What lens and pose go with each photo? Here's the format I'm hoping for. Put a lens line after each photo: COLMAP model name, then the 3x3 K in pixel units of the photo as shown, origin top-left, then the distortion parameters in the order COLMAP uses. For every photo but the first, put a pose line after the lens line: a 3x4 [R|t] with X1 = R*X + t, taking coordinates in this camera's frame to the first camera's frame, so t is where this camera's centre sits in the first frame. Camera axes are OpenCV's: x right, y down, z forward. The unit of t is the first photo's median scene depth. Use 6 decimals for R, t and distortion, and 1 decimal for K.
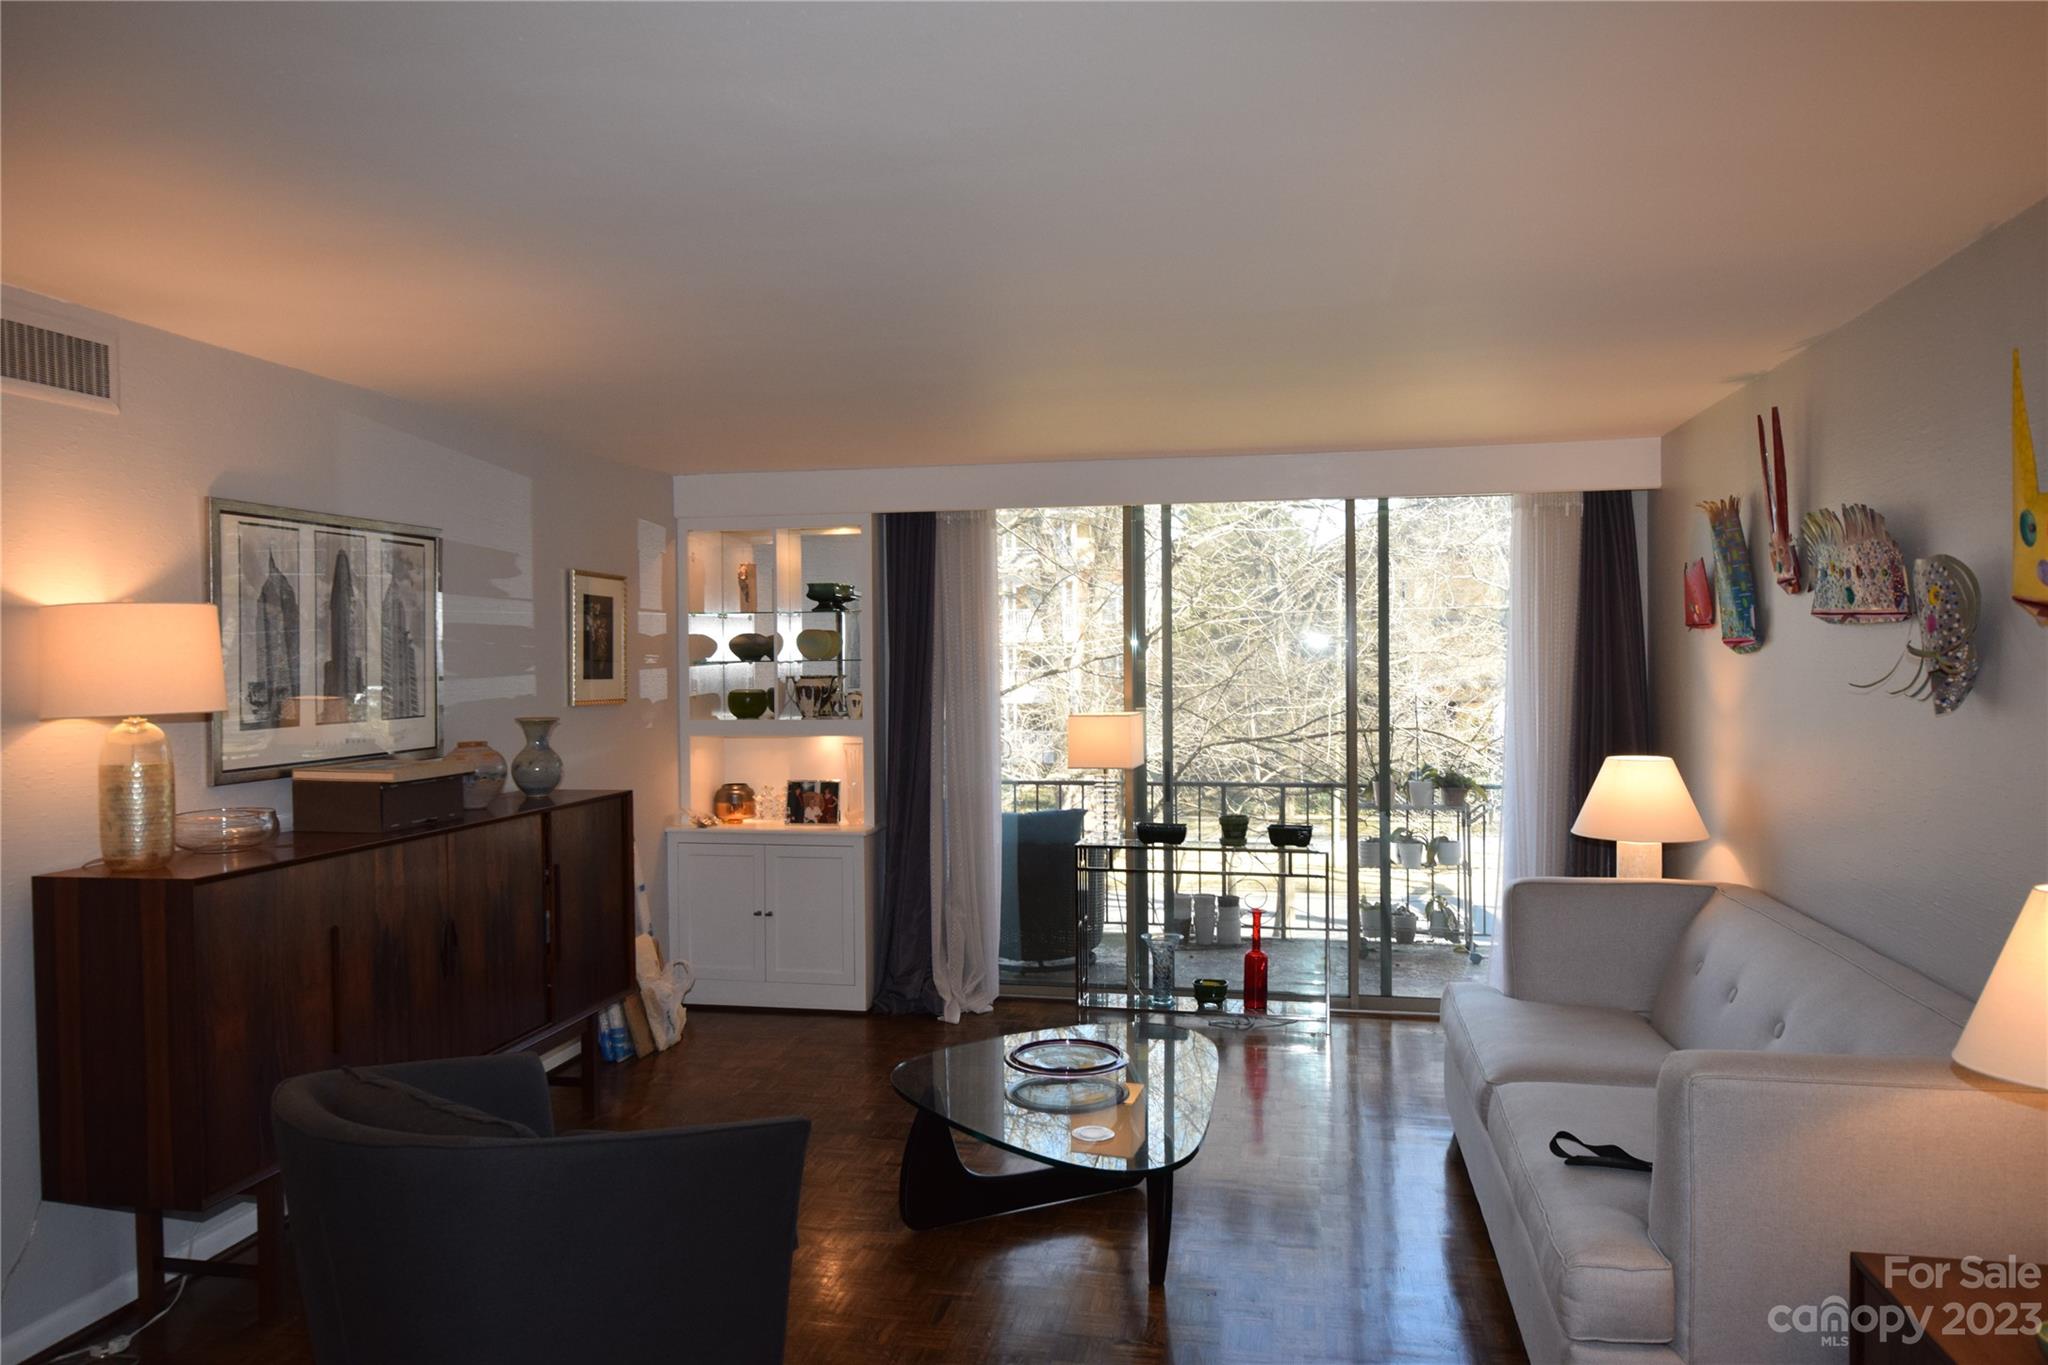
lens RADIAL K [[1372.7, 0, 1031.5], [0, 1372.7, 681.9], [0, 0, 1]] dist [0.021048, -0.002036]
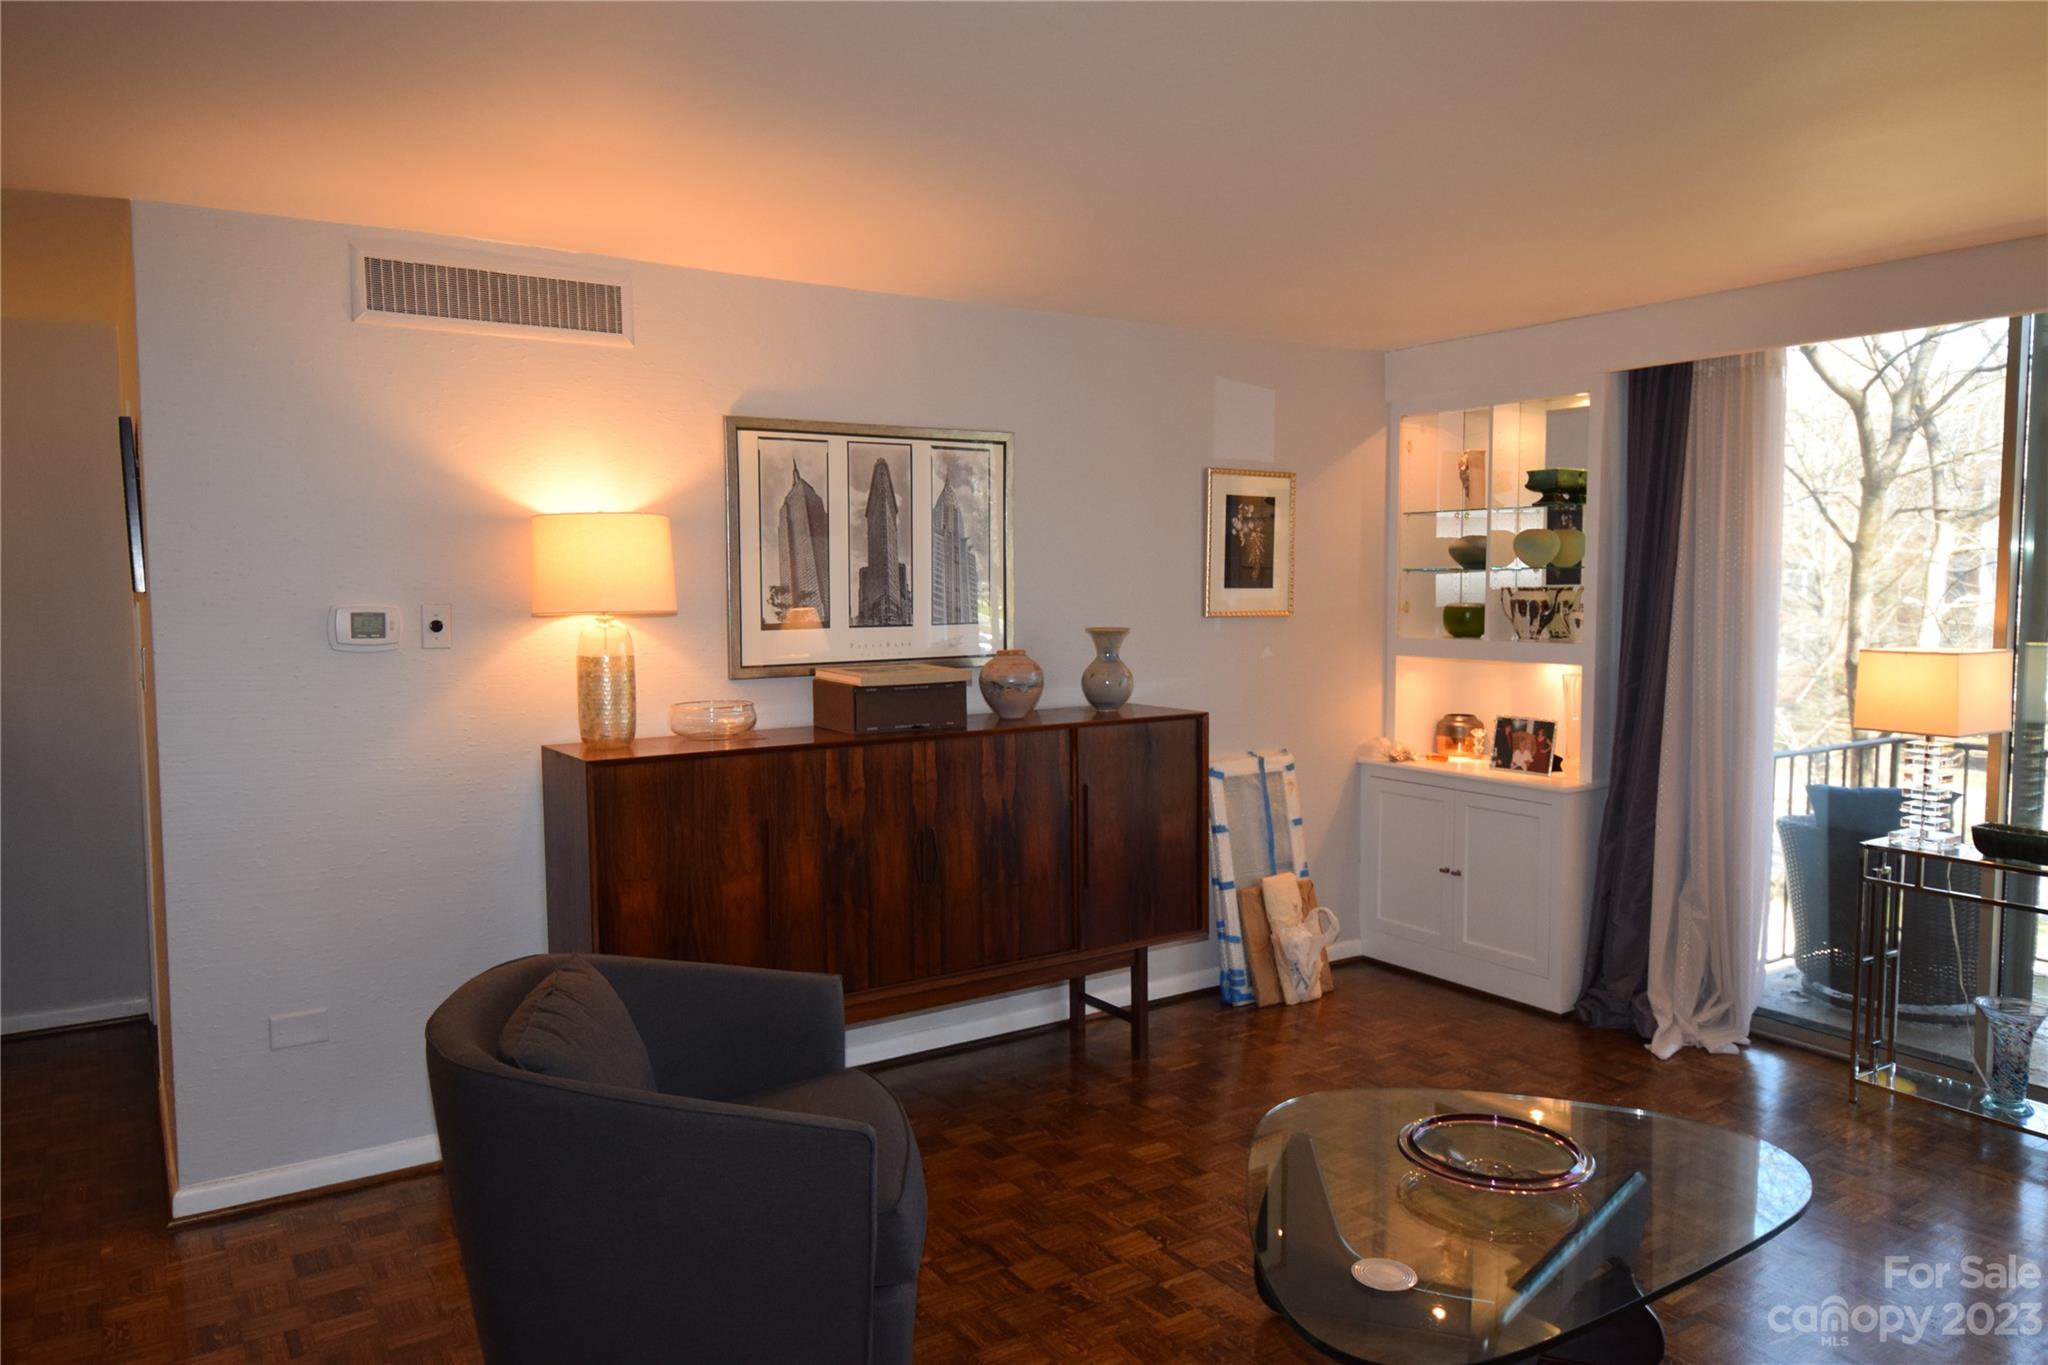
lens RADIAL K [[1372.7, 0, 1028.2], [0, 1372.7, 678.4], [0, 0, 1]] dist [0.021048, -0.002036]
pose [[0.707693, 0.055926, -0.704303, 0.229516], [-0.012772, 0.997712, 0.066390, -0.001090], [0.706405, -0.037988, 0.706788, 0.255955]]
